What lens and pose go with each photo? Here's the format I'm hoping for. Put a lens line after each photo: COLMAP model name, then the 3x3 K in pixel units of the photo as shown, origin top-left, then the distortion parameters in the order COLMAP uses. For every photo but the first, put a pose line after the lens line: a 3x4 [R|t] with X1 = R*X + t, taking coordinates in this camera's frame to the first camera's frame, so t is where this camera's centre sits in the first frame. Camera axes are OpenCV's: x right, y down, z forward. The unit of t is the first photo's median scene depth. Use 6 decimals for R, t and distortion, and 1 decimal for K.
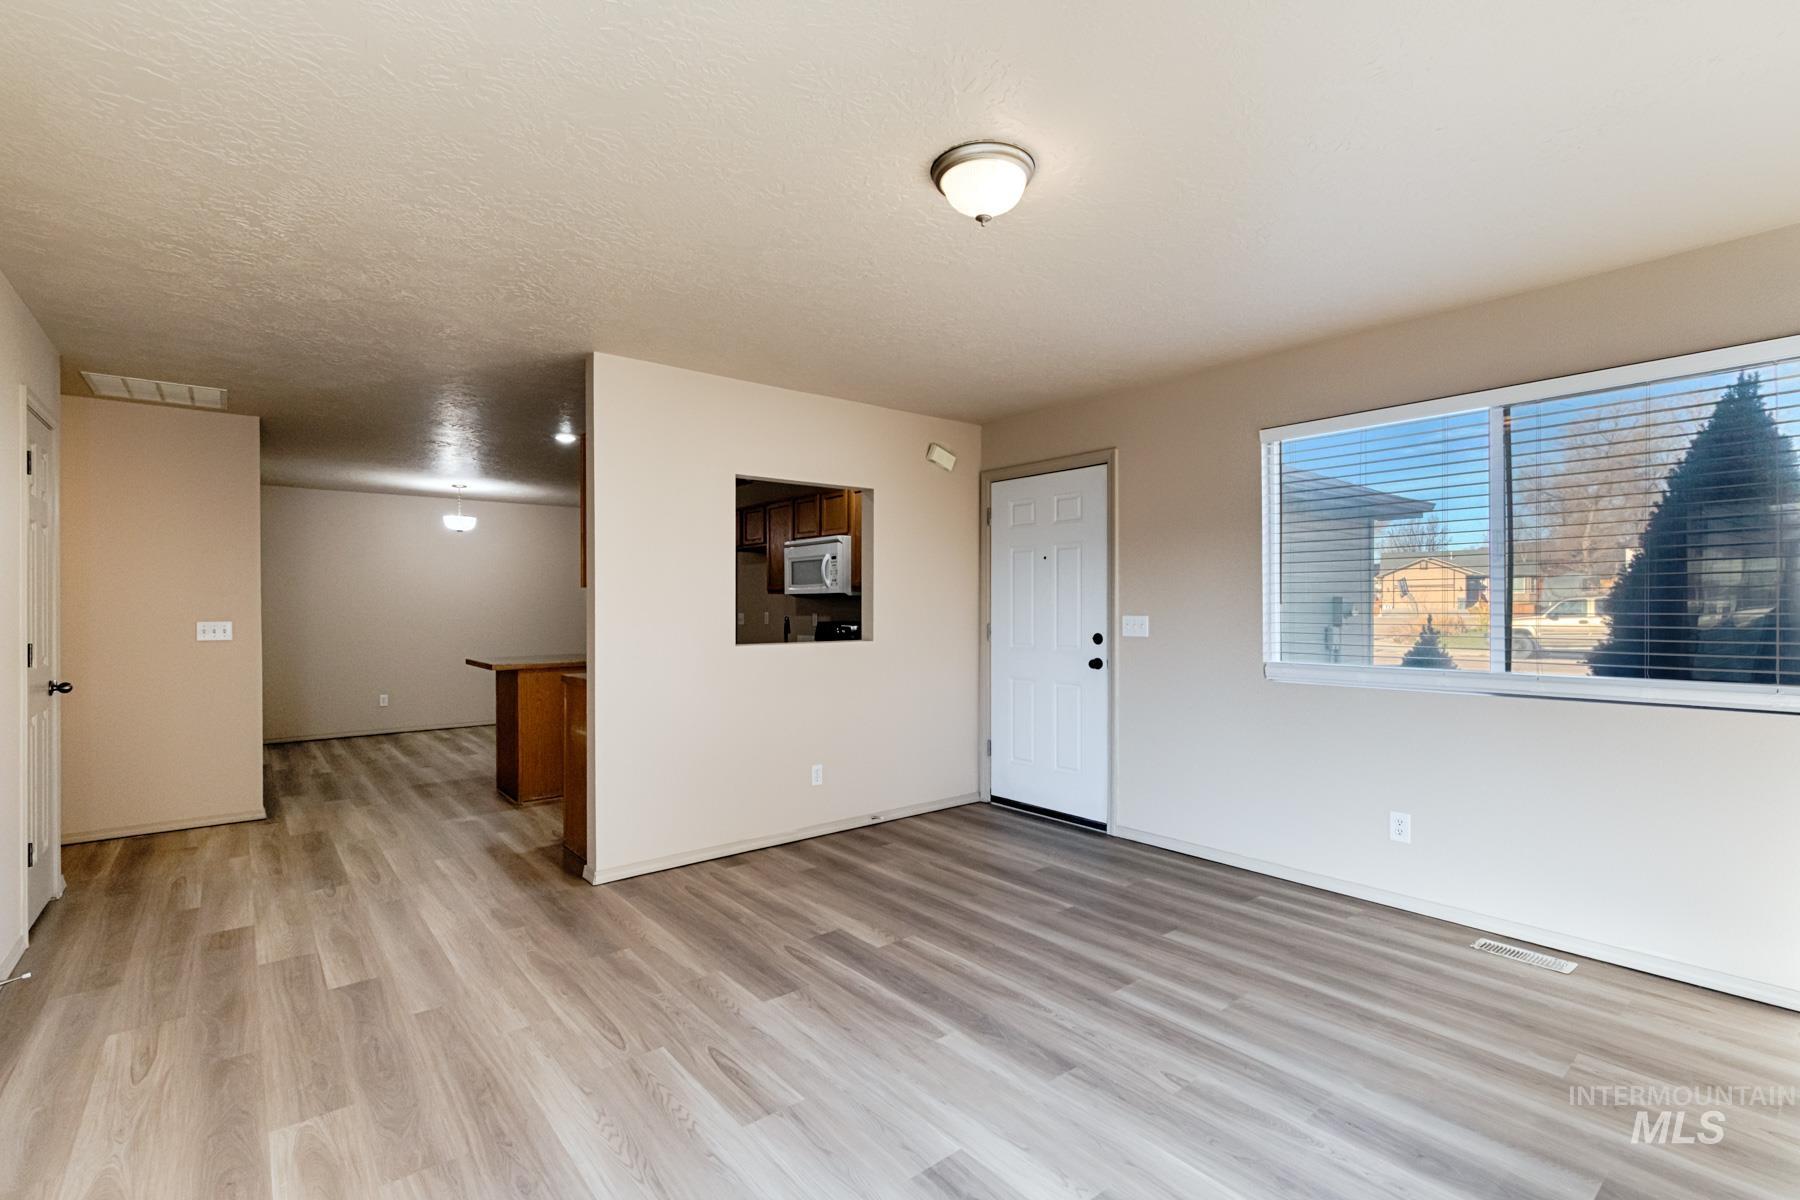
lens RADIAL K [[811.1, 0, 899.8], [0, 811.1, 610.5], [0, 0, 1]] dist [0.008224, 0.000056]
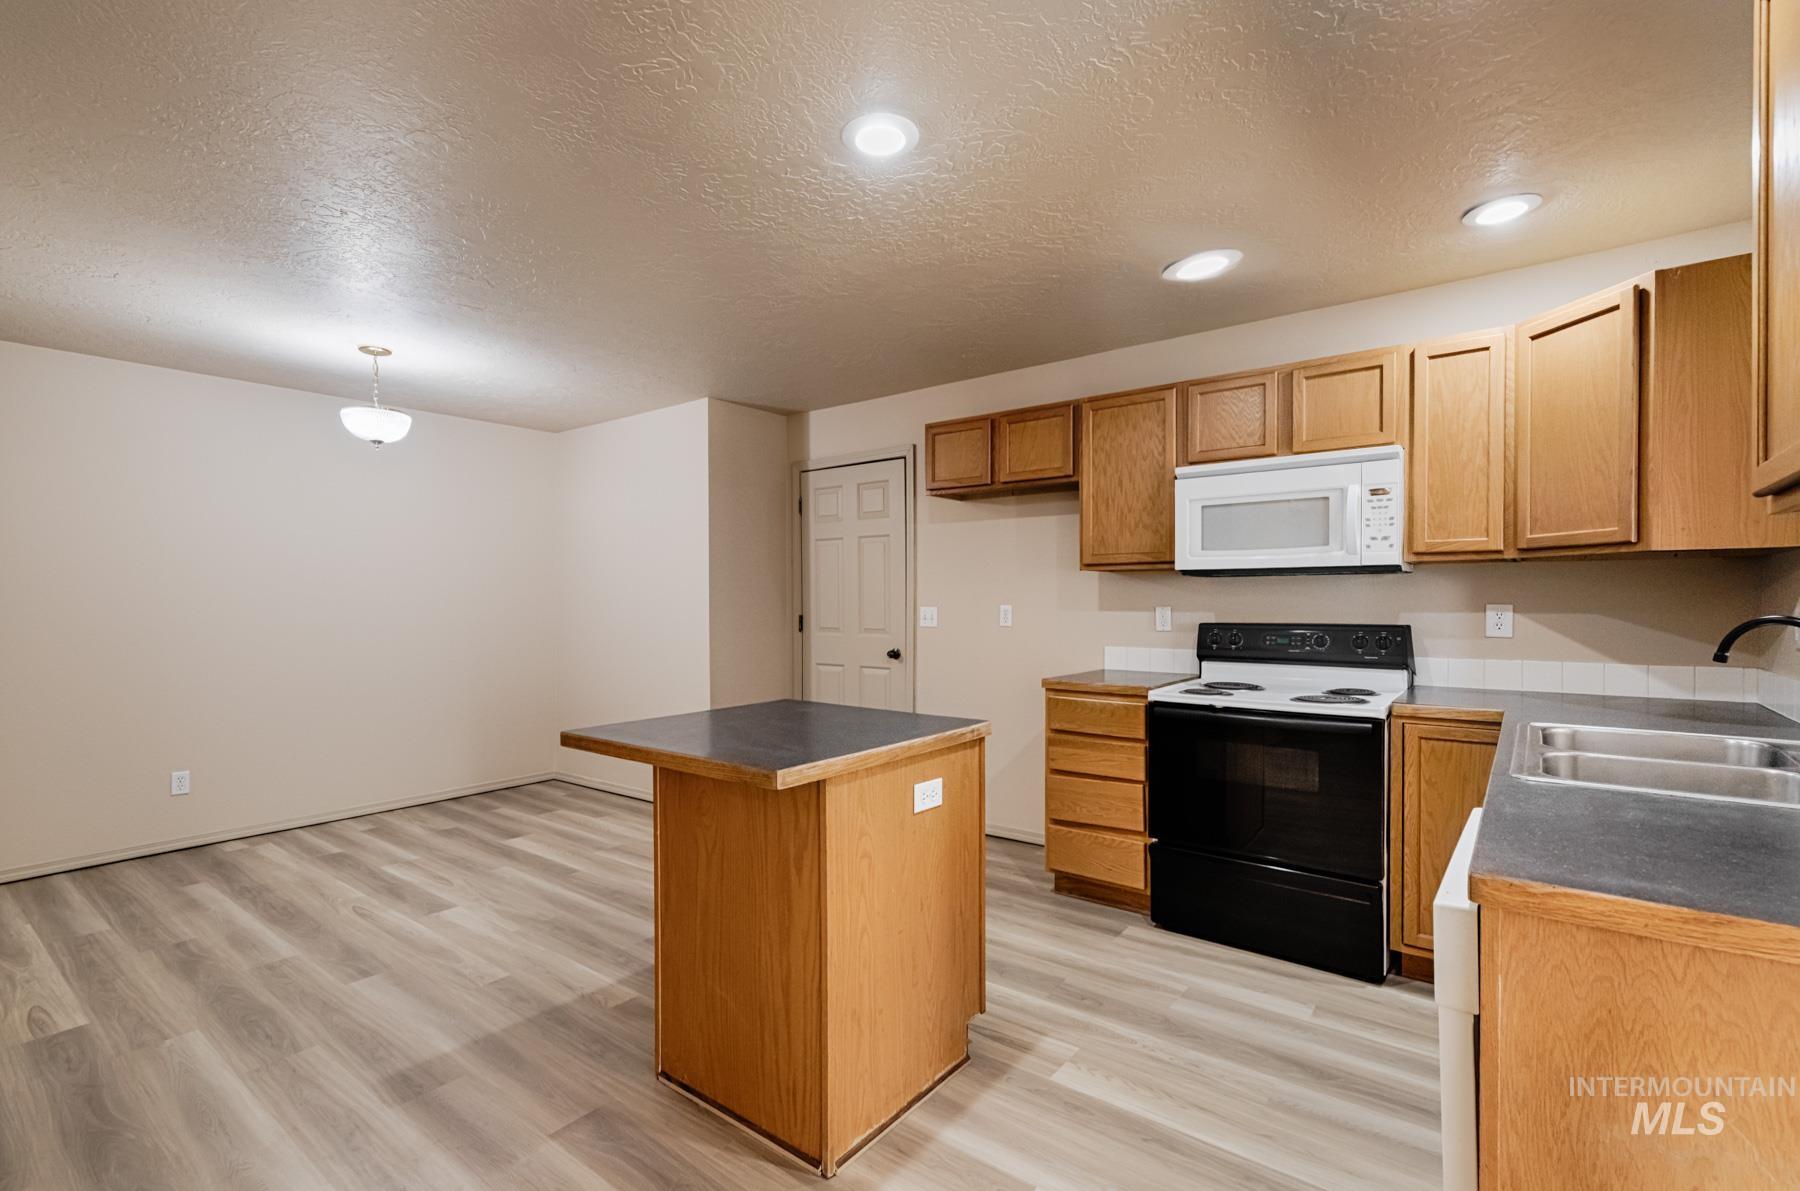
lens RADIAL K [[811.1, 0, 911.0], [0, 811.1, 605.7], [0, 0, 1]] dist [0.008224, 0.000056]
pose [[0.972208, -0.000530, 0.234116, -0.697163], [-0.000864, 0.999982, 0.005853, 0.001410], [-0.234115, -0.005893, 0.972191, 0.907076]]
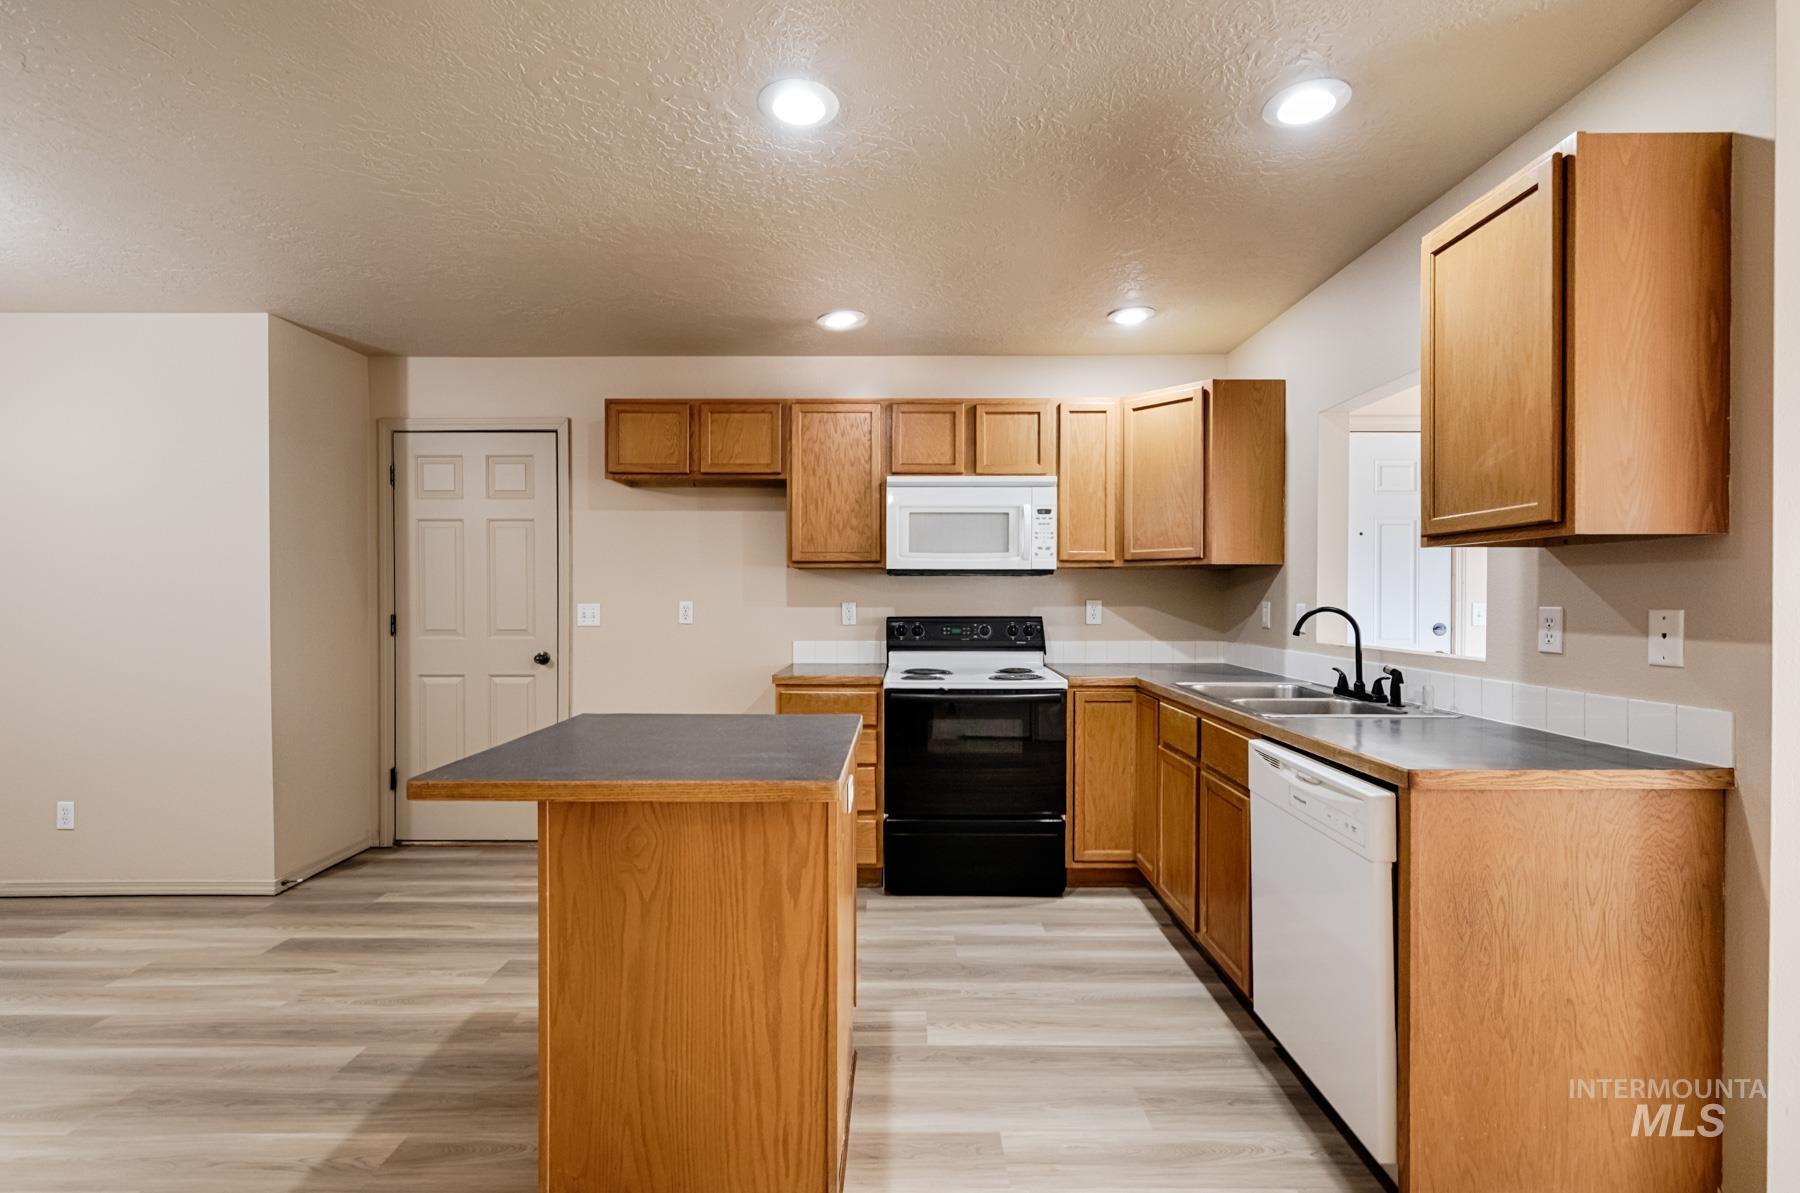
lens RADIAL K [[811.1, 0, 904.0], [0, 811.1, 600.1], [0, 0, 1]] dist [0.008224, 0.000056]
pose [[0.627740, 0.000143, 0.778423, -0.941874], [-0.001829, 0.999997, 0.001292, 0.003332], [-0.778421, -0.002235, 0.627739, 1.062719]]
